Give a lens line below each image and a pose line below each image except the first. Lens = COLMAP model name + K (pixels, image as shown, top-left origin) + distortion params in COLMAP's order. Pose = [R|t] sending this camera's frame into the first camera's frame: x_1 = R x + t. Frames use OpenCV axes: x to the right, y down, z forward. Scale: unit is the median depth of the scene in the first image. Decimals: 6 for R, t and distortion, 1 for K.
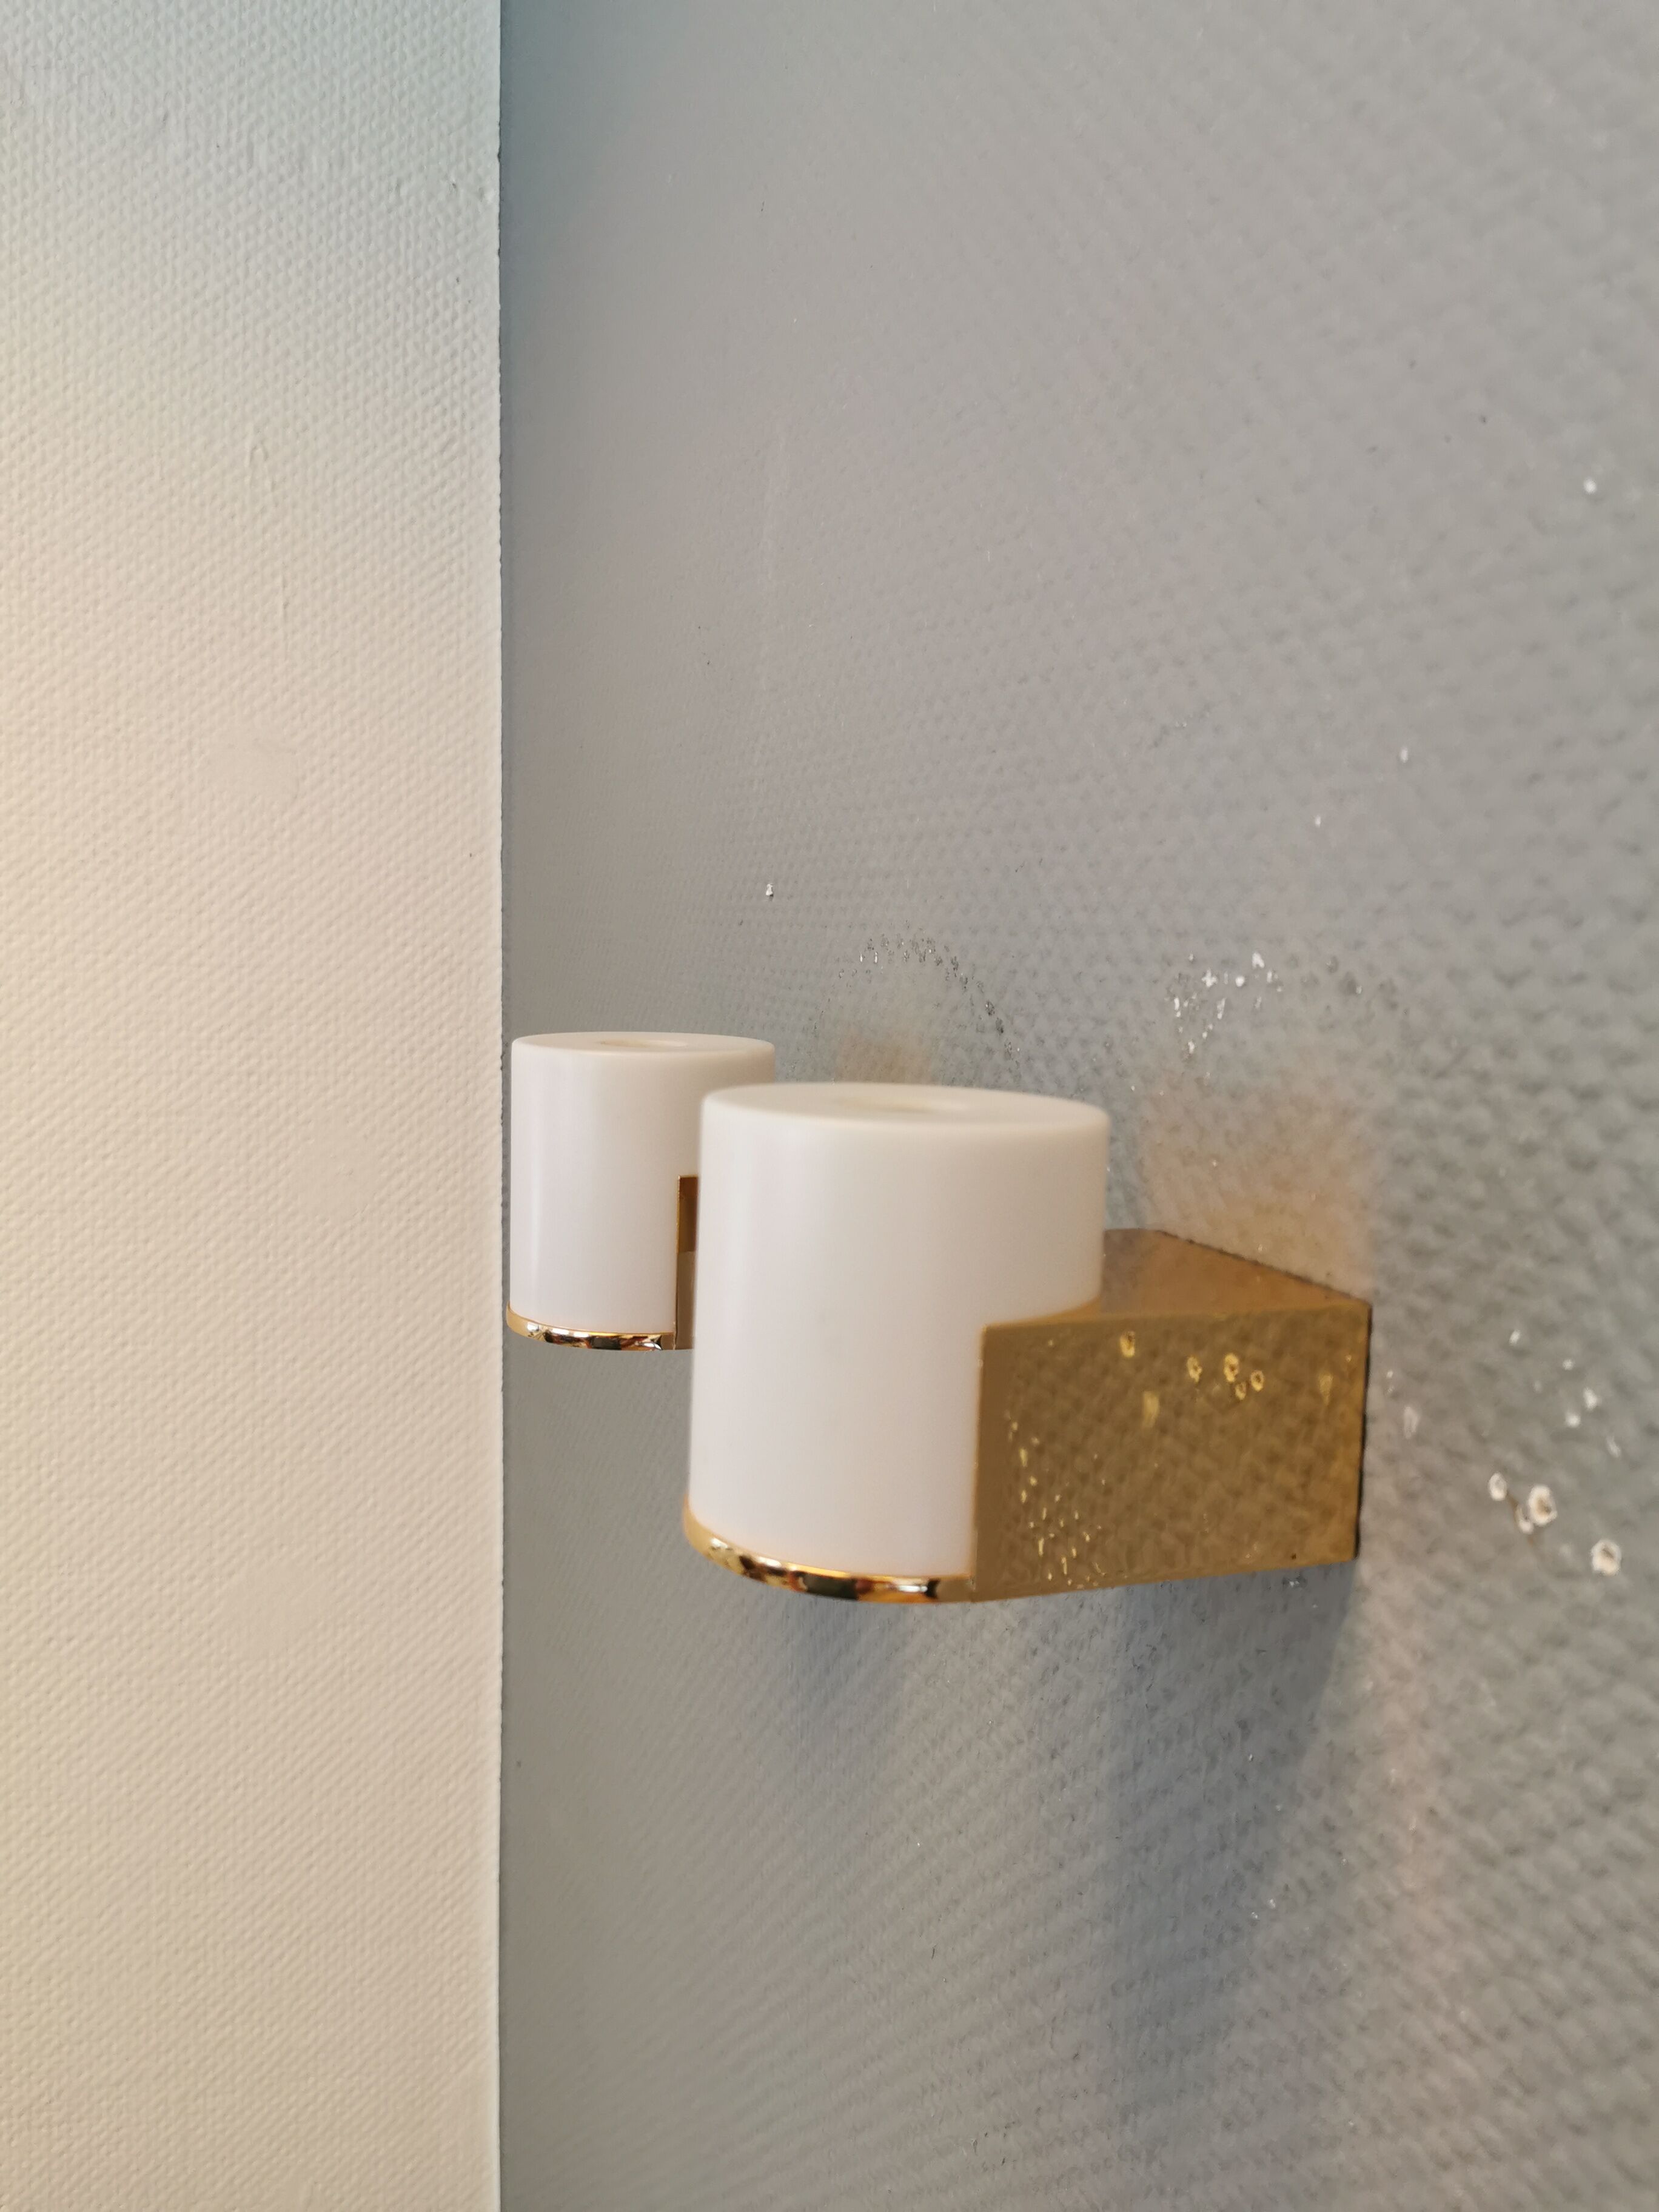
lens RADIAL K [[1716.8, 0, 829.5], [0, 1716.8, 1106.0], [0, 0, 1]] dist [0.061678, -0.105994]
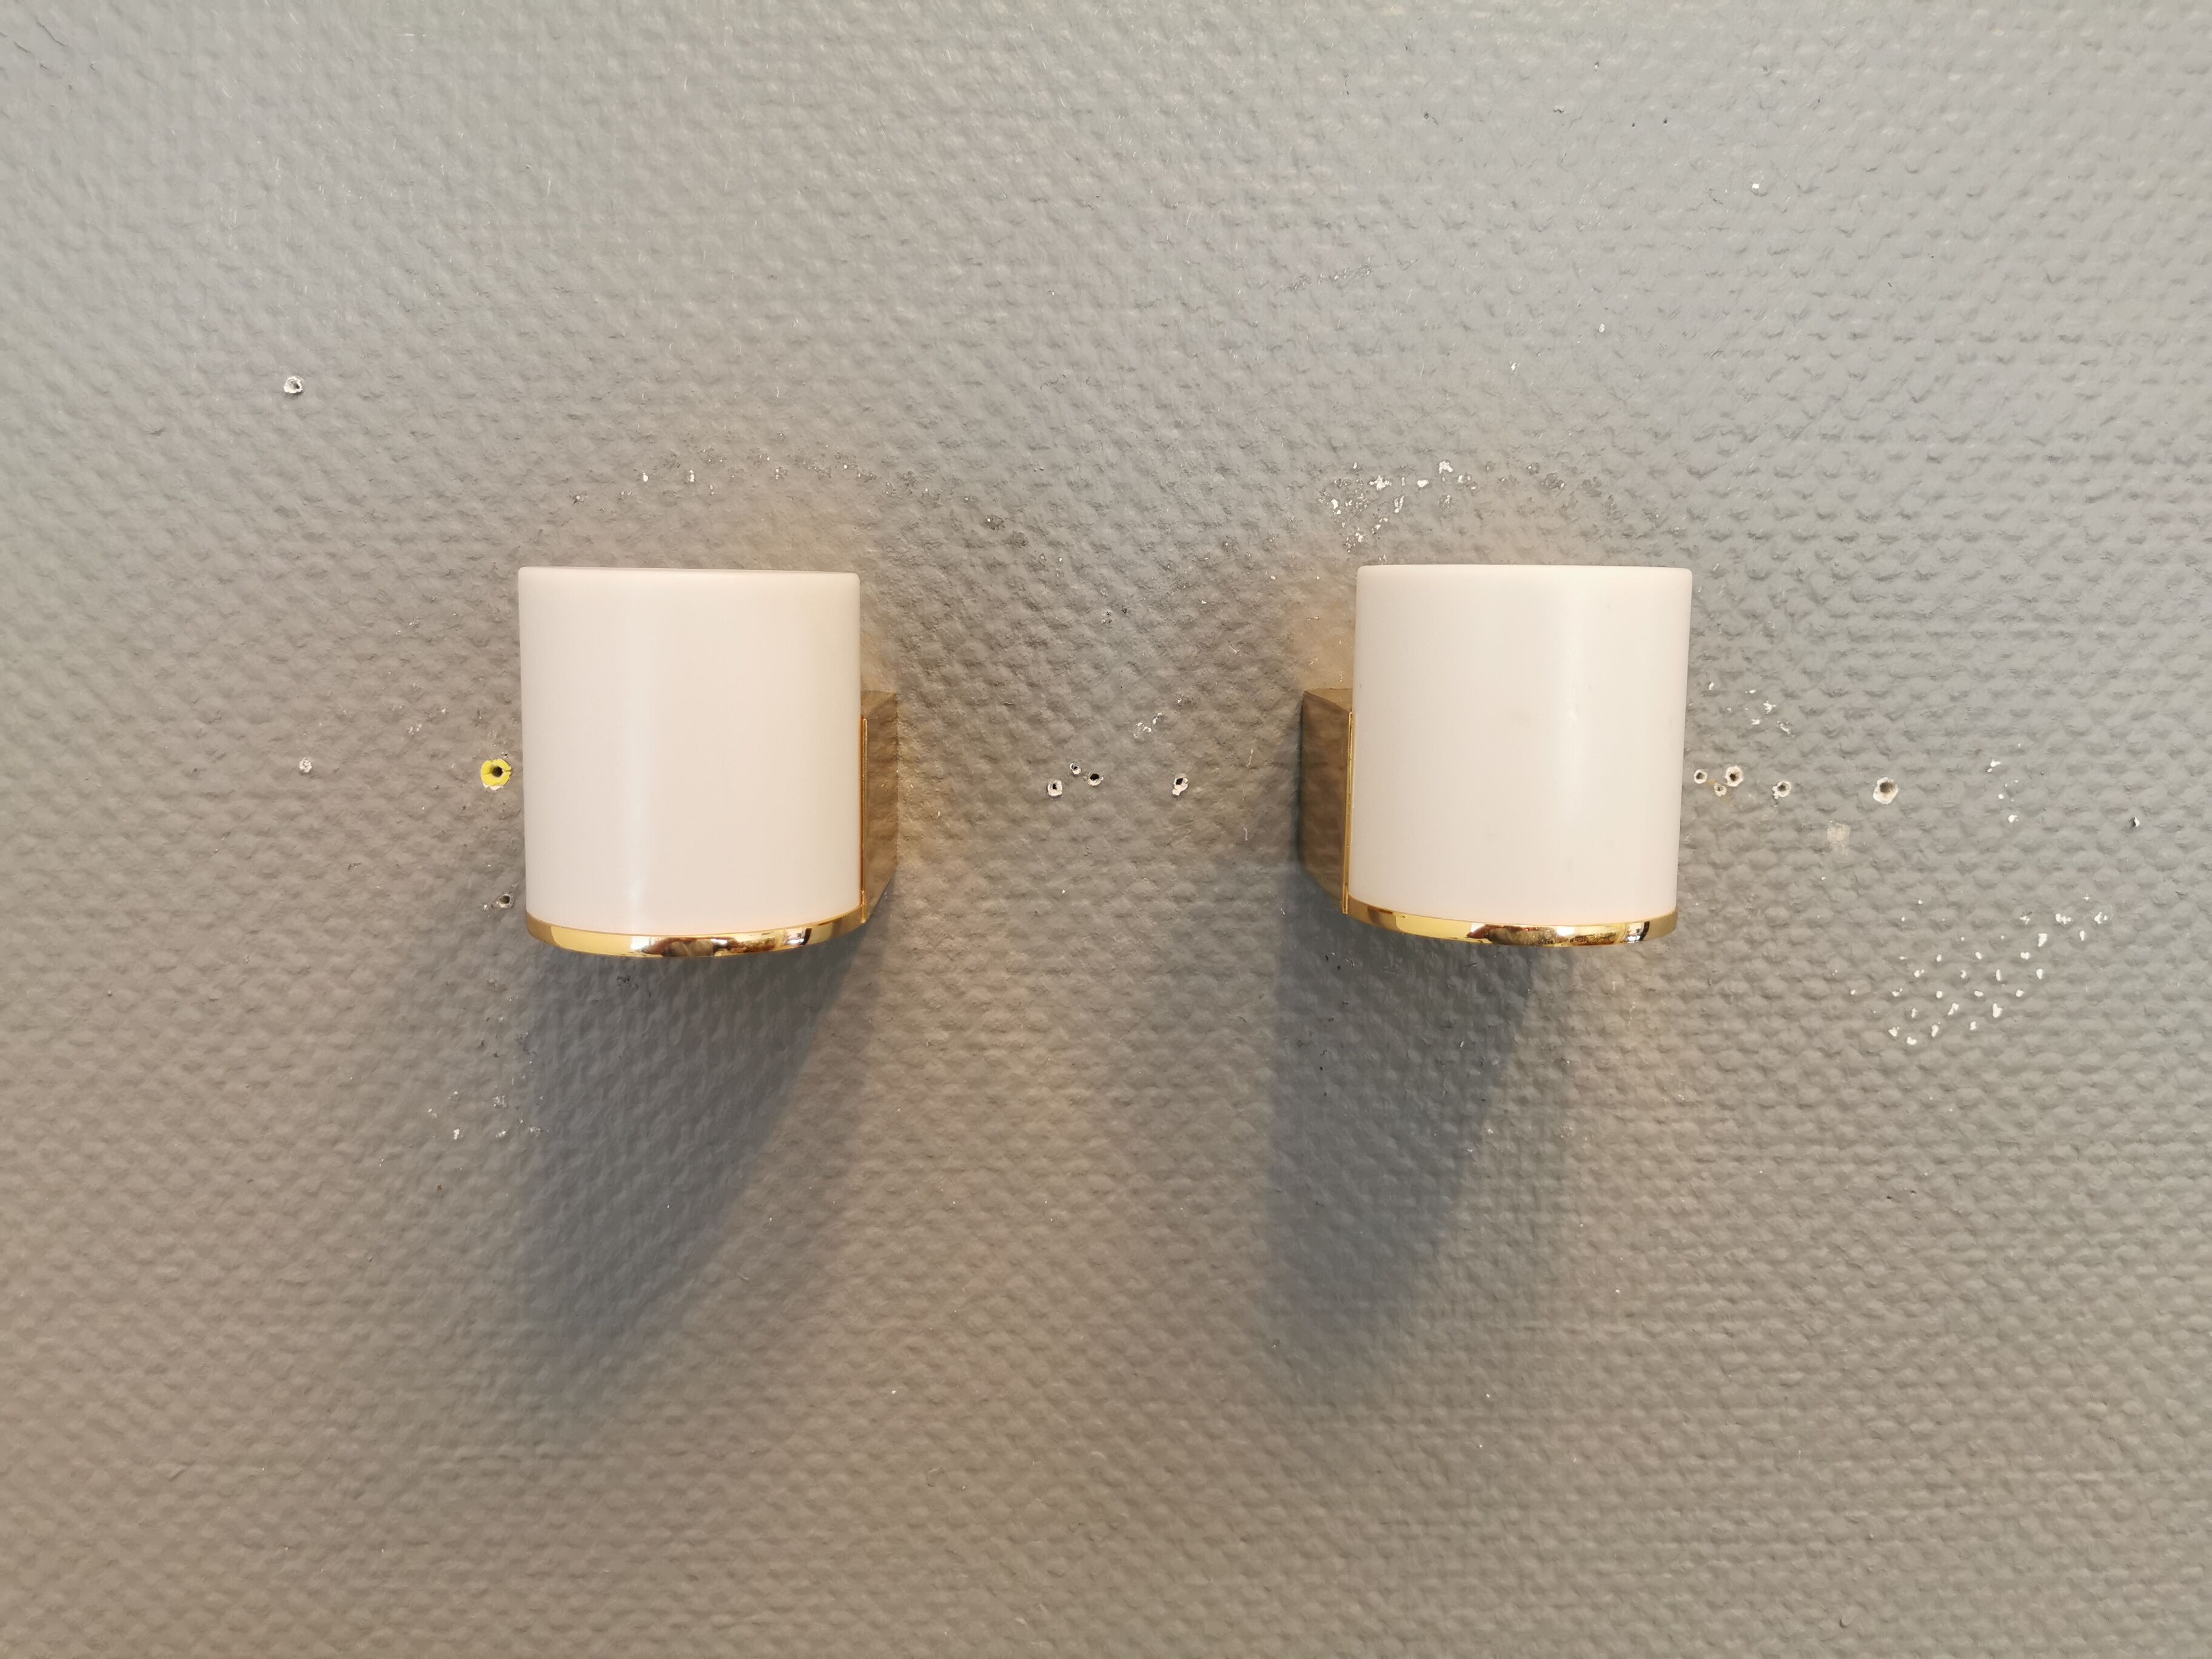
lens RADIAL K [[1716.8, 0, 1098.6], [0, 1716.8, 836.2], [0, 0, 1]] dist [0.061678, -0.105994]
pose [[0.326101, -0.151963, 0.933041, -1.223608], [0.097008, 0.987164, 0.126873, 0.004270], [-0.940344, 0.049139, 0.336657, 0.860440]]
